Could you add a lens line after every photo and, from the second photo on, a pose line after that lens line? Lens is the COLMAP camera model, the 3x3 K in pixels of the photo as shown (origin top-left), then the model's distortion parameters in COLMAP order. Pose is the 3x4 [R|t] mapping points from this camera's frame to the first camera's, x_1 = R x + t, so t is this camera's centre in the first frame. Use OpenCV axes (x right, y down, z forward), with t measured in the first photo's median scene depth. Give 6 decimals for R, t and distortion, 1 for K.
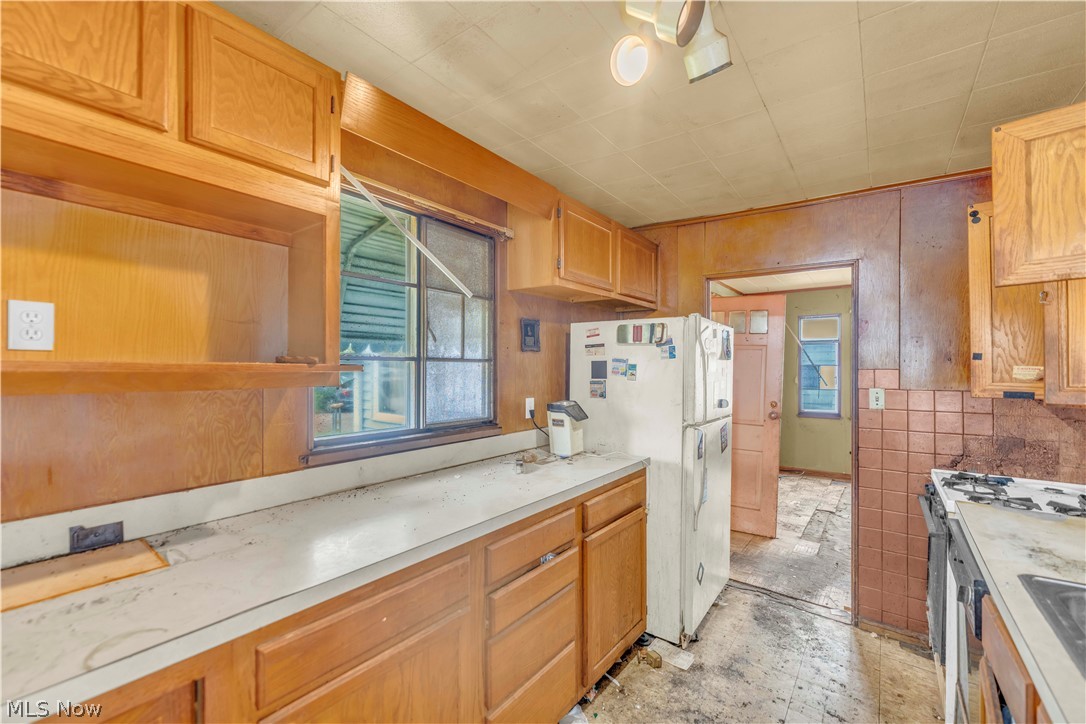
lens RADIAL K [[448.7, 0, 544.2], [0, 448.7, 366.1], [0, 0, 1]] dist [0.002930, -0.000634]
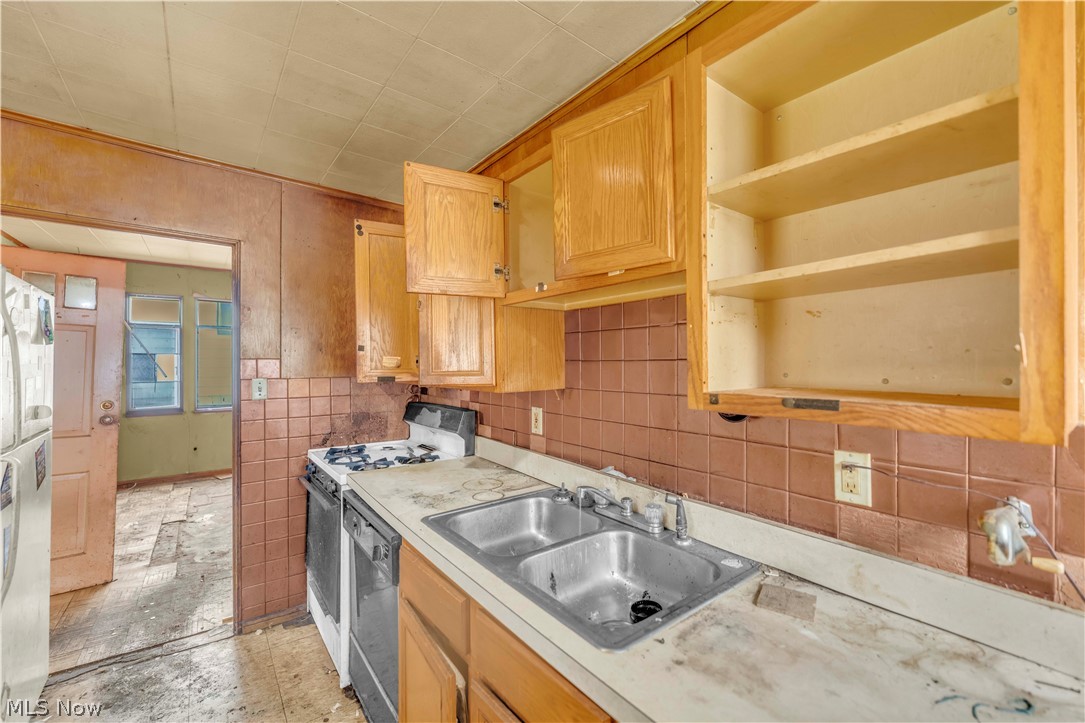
lens RADIAL K [[448.3, 0, 543.6], [0, 448.3, 361.2], [0, 0, 1]] dist [0.002930, -0.000634]
pose [[0.261173, -0.005572, 0.965276, -0.036771], [-0.008168, 0.999935, 0.007982, -0.000511], [-0.965257, -0.009969, 0.261111, 0.145877]]
